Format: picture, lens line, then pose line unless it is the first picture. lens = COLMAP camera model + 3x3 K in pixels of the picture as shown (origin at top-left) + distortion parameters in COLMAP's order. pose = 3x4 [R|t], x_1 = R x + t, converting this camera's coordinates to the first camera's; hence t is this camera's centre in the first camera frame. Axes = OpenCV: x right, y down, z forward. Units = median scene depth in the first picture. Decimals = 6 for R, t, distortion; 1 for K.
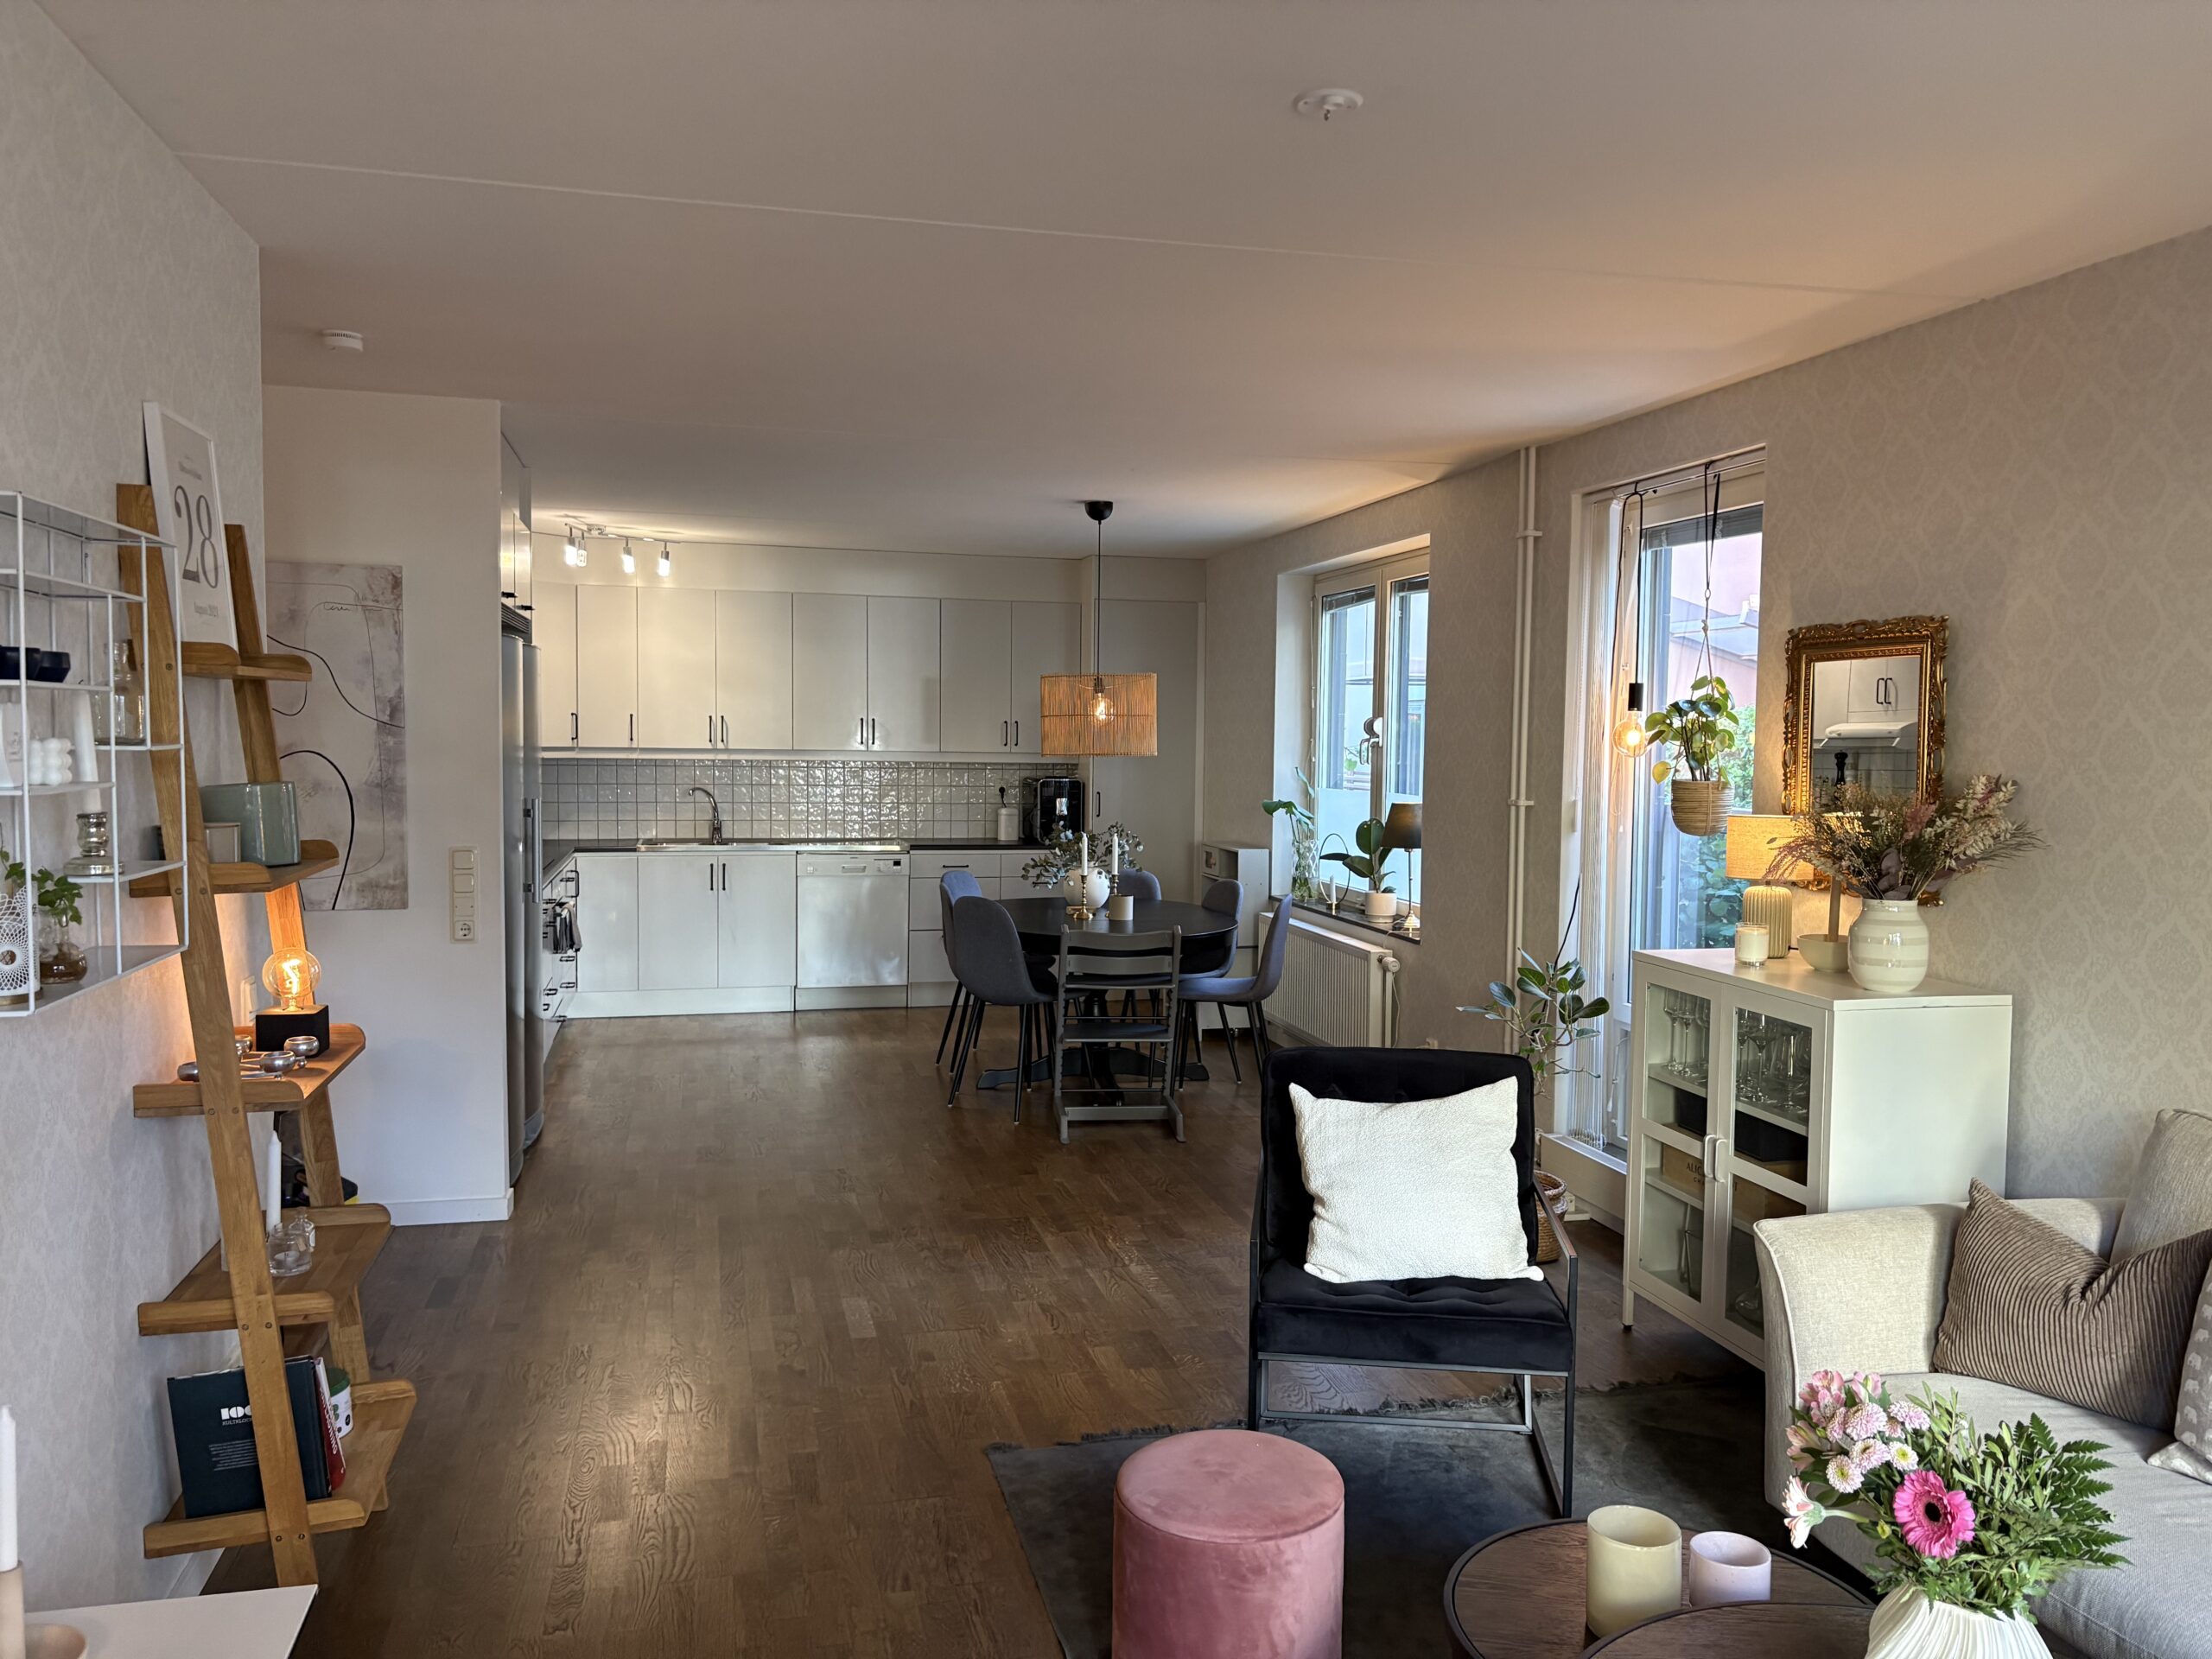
lens RADIAL K [[1663.3, 0, 1121.4], [0, 1663.3, 830.4], [0, 0, 1]] dist [0.065955, -0.084074]
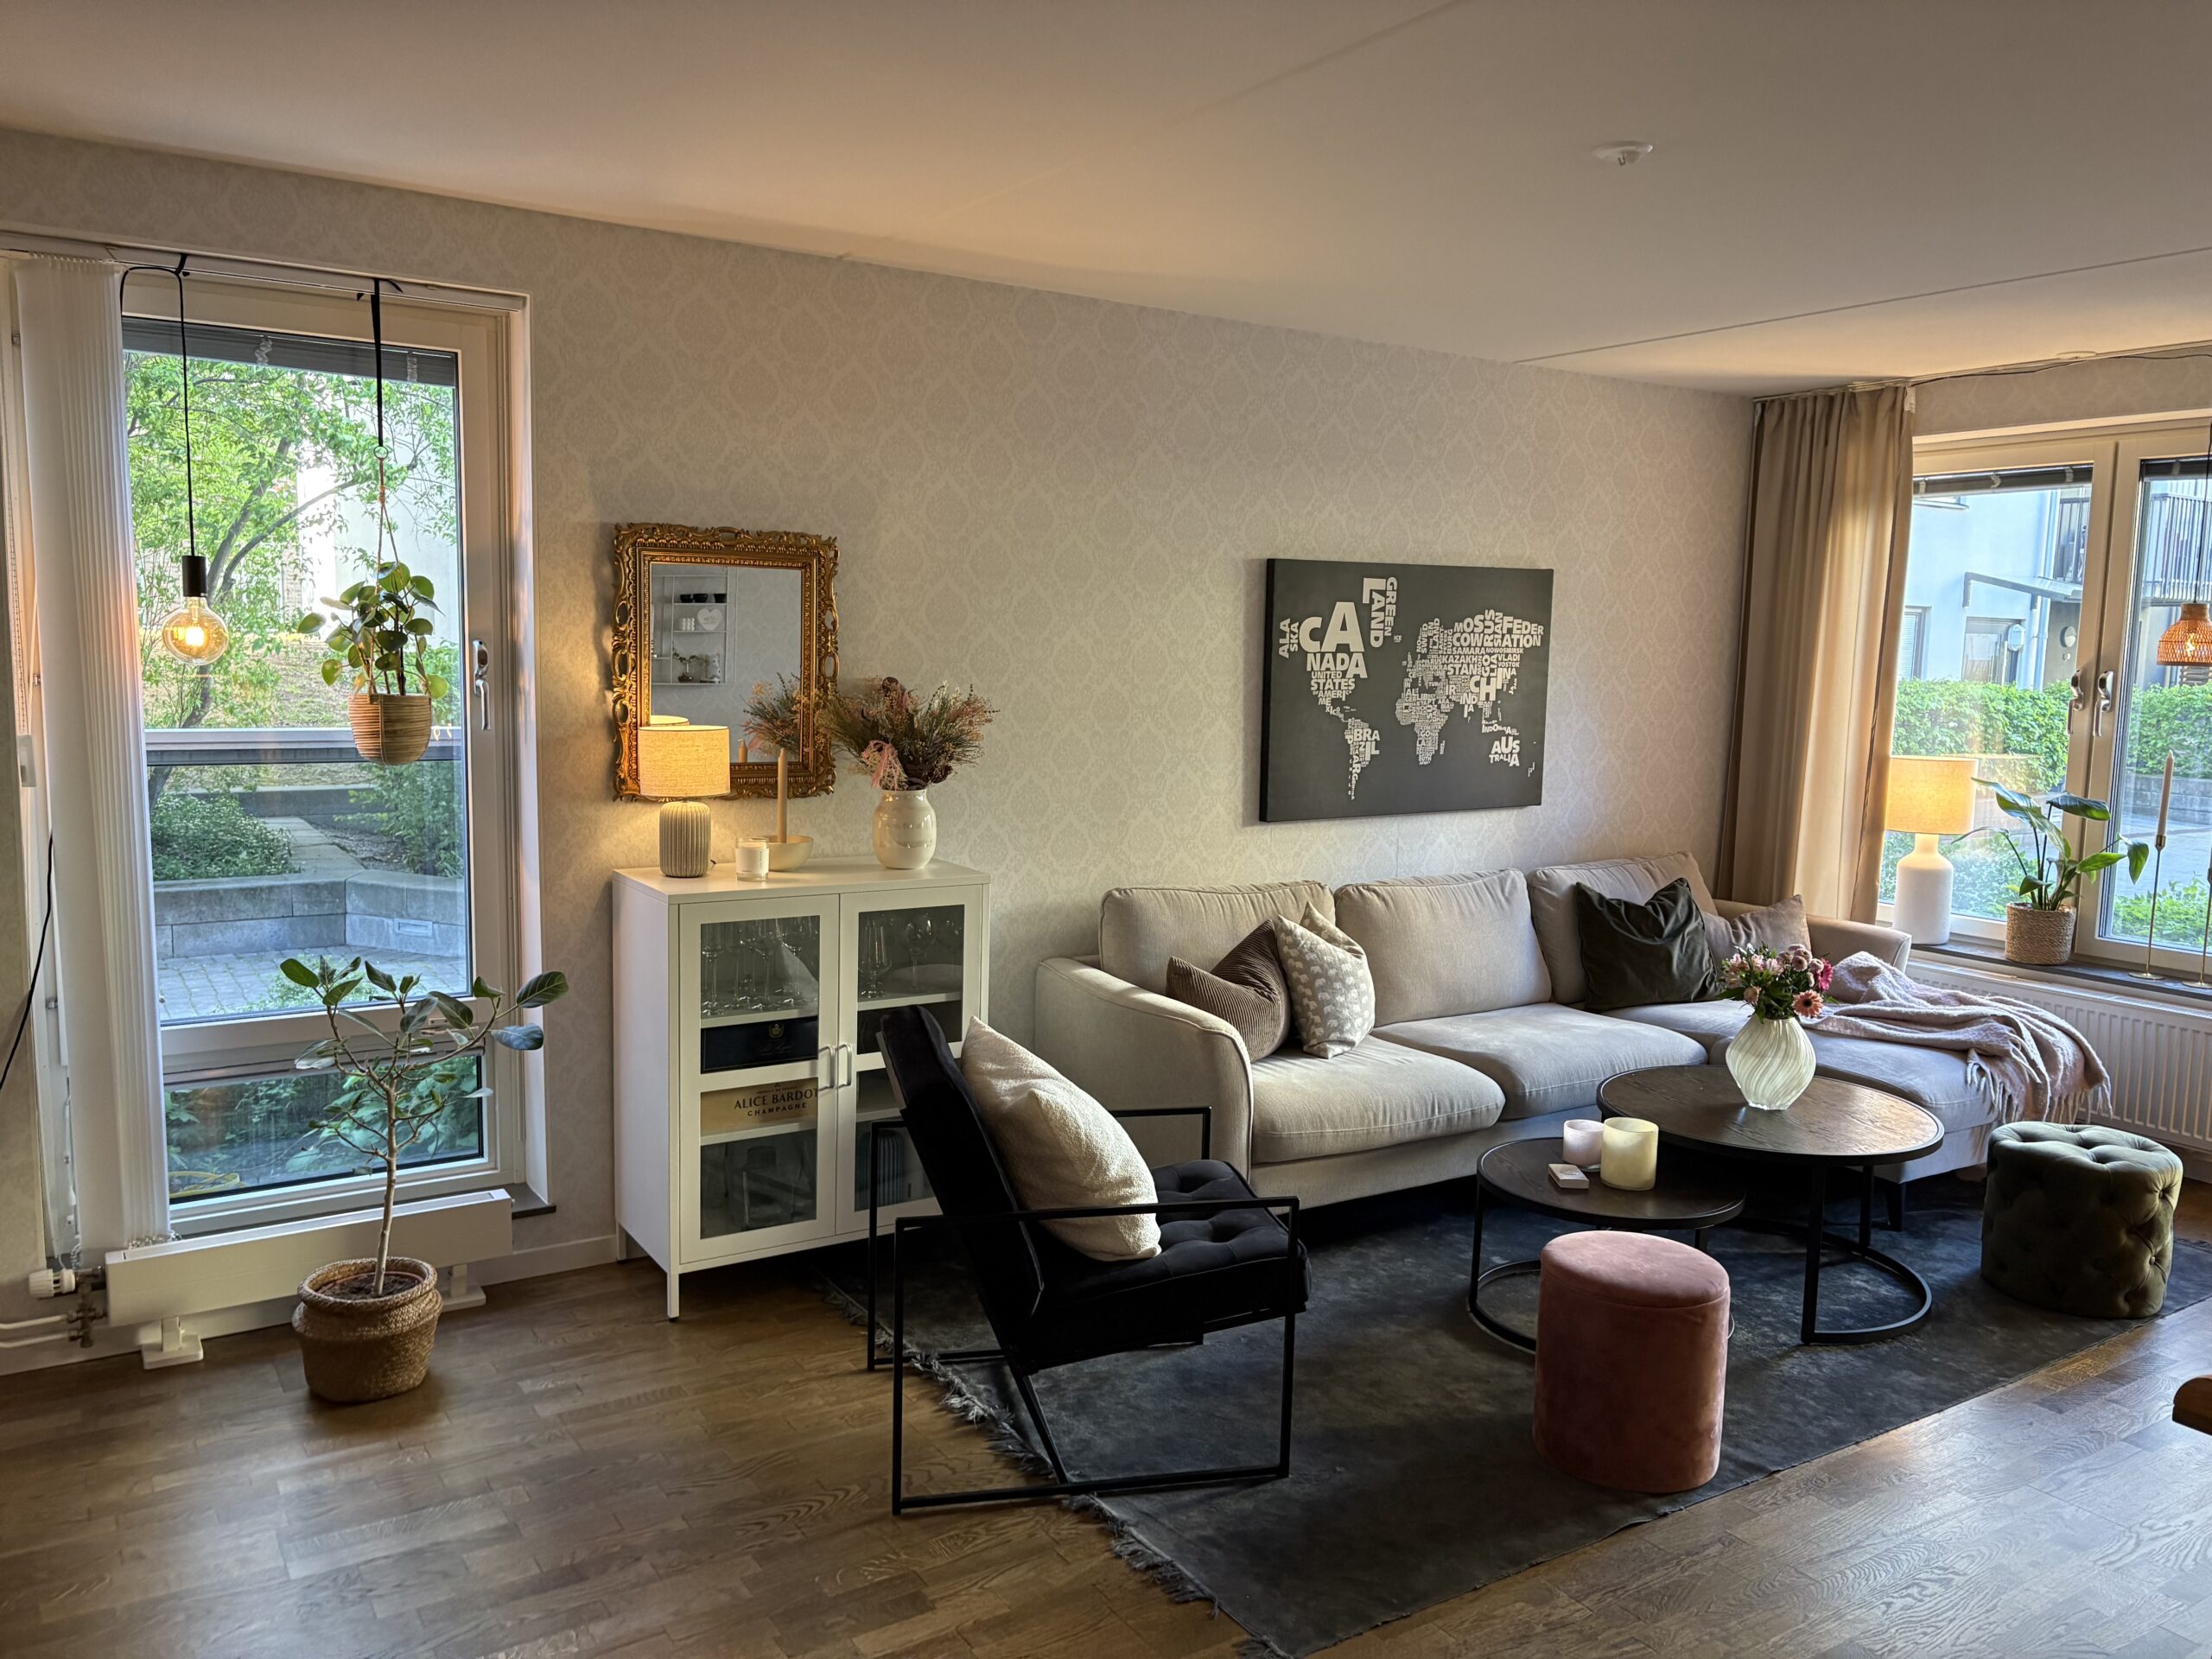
lens RADIAL K [[1663.3, 0, 1121.4], [0, 1663.3, 830.4], [0, 0, 1]] dist [0.065955, -0.084074]
pose [[-0.318406, -0.128304, 0.939231, -0.340702], [0.026851, 0.989180, 0.144230, -0.046866], [-0.947574, 0.071143, -0.311516, 0.618445]]
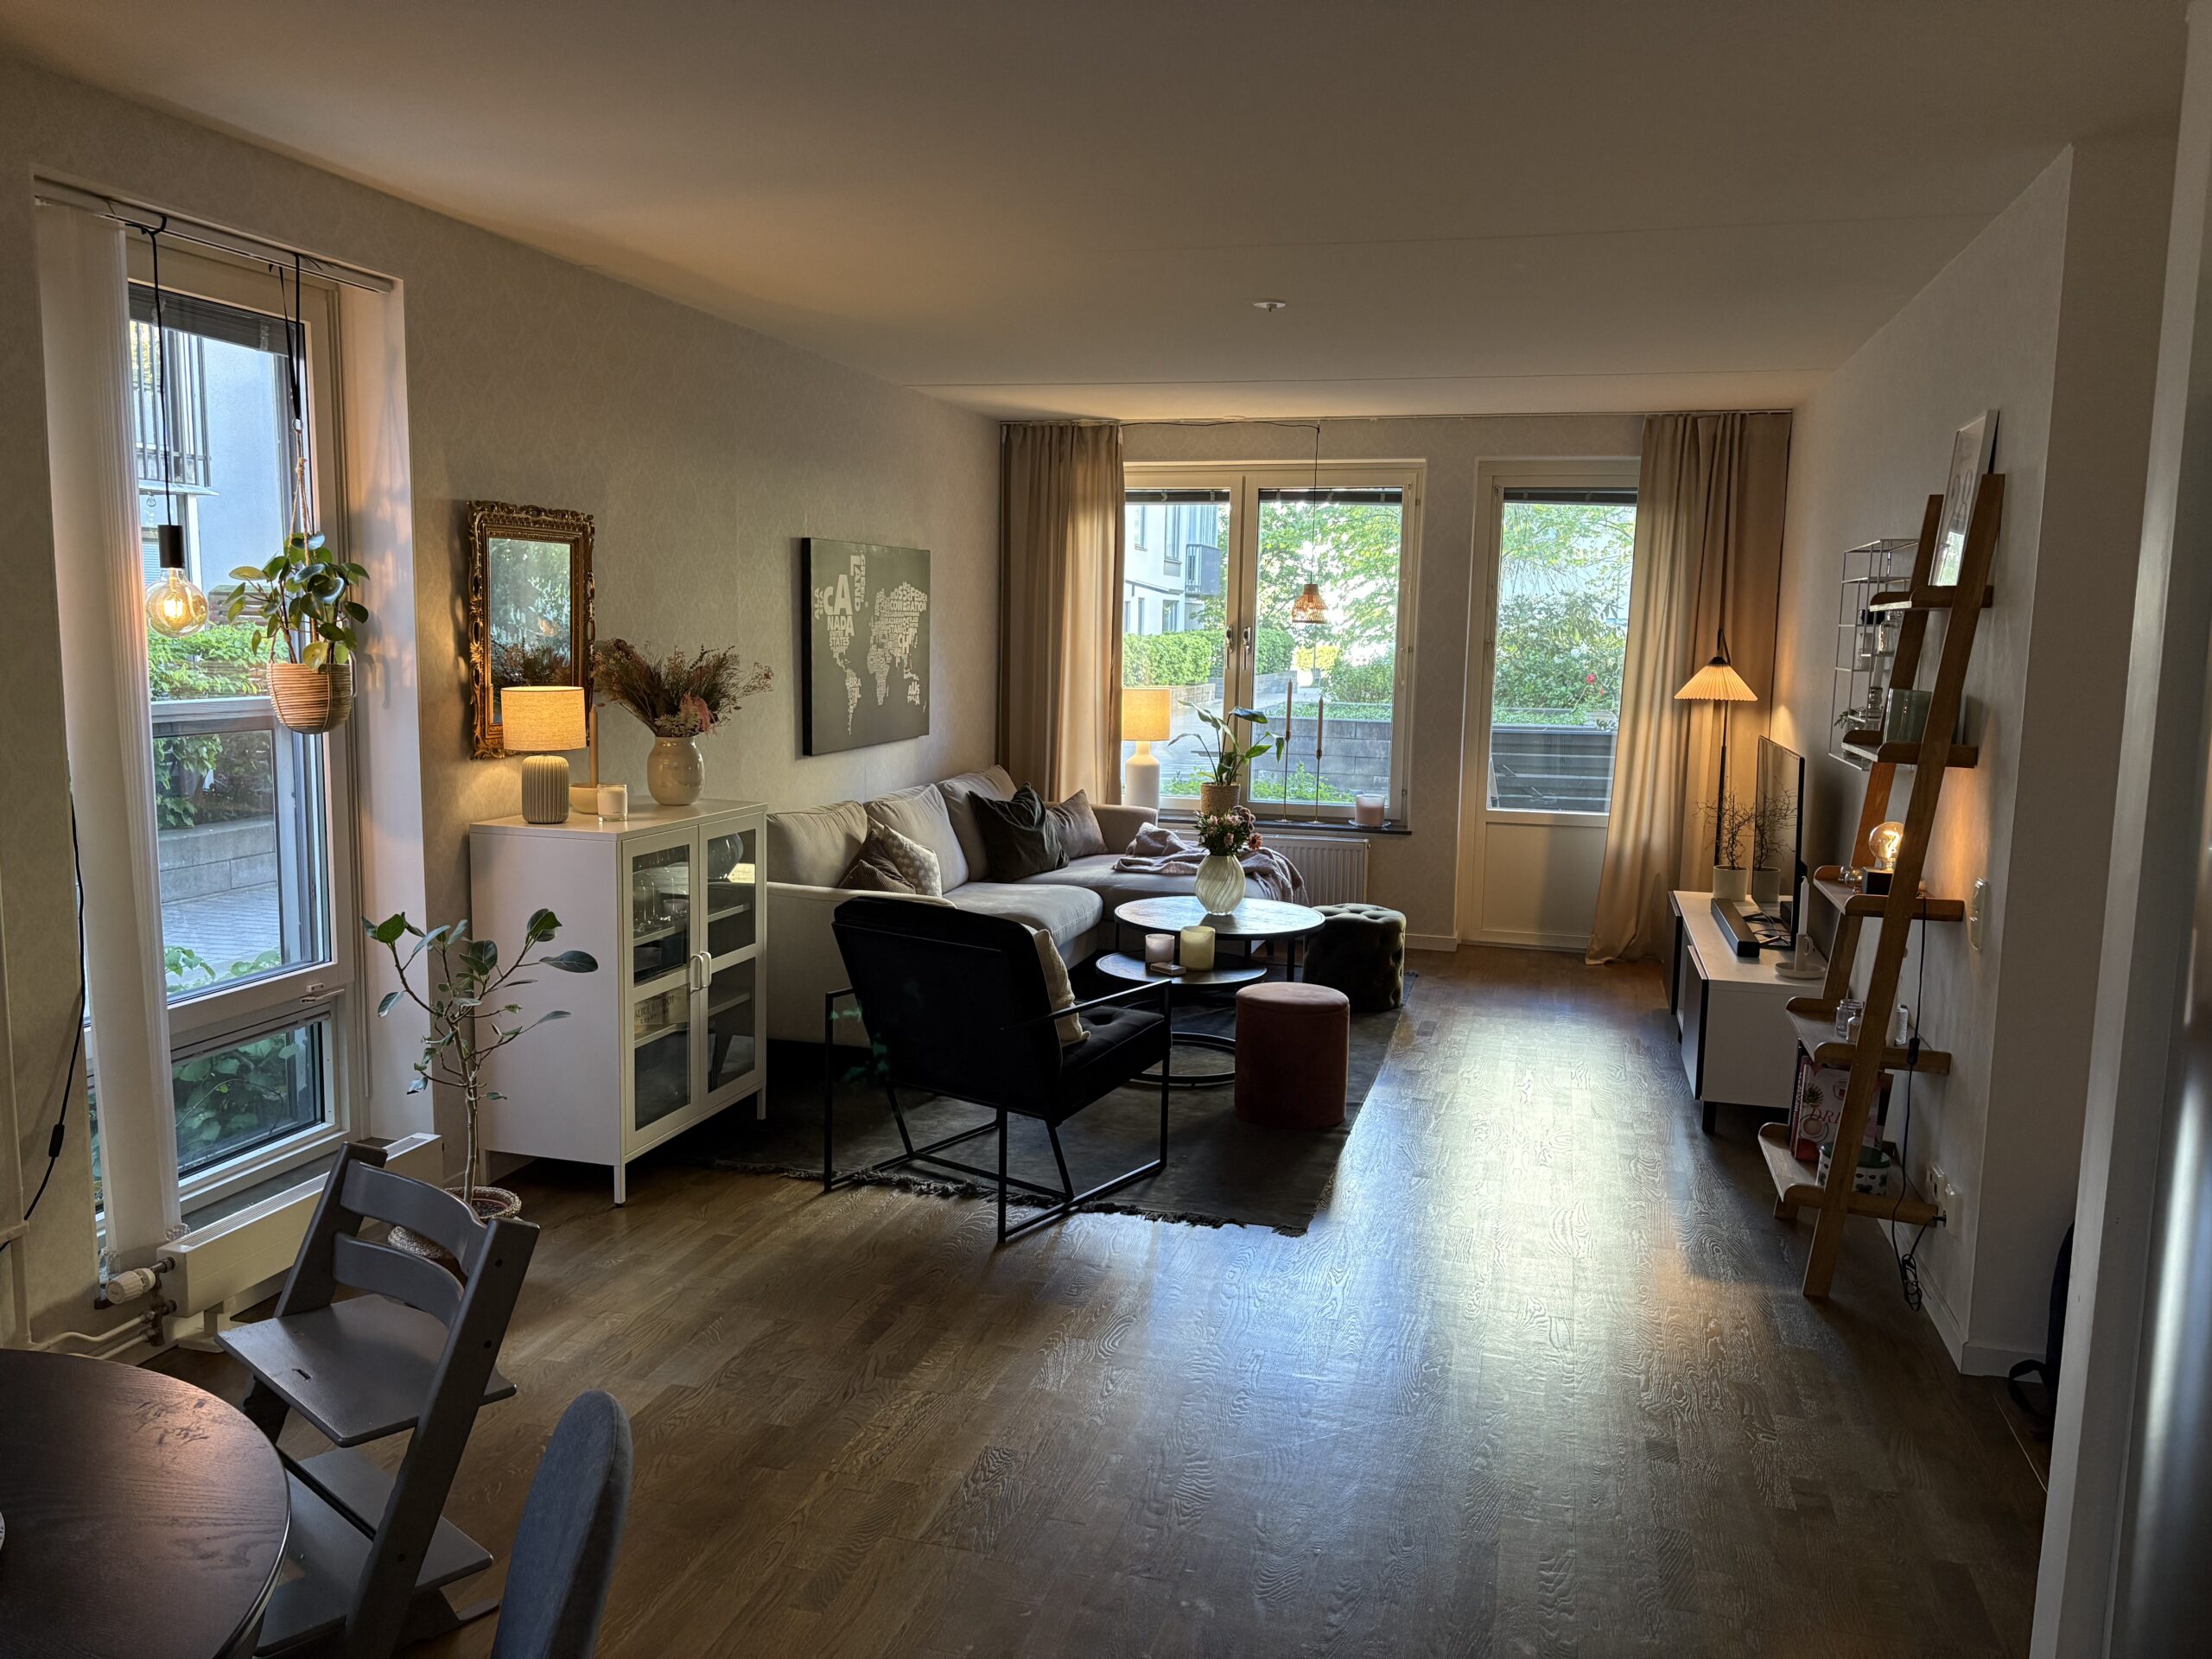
lens RADIAL K [[1663.3, 0, 1121.4], [0, 1663.3, 830.4], [0, 0, 1]] dist [0.065955, -0.084074]
pose [[-0.867392, -0.092665, 0.488922, -0.258886], [-0.003846, 0.983728, 0.179623, -0.064191], [-0.497611, 0.153923, -0.853634, 1.002276]]
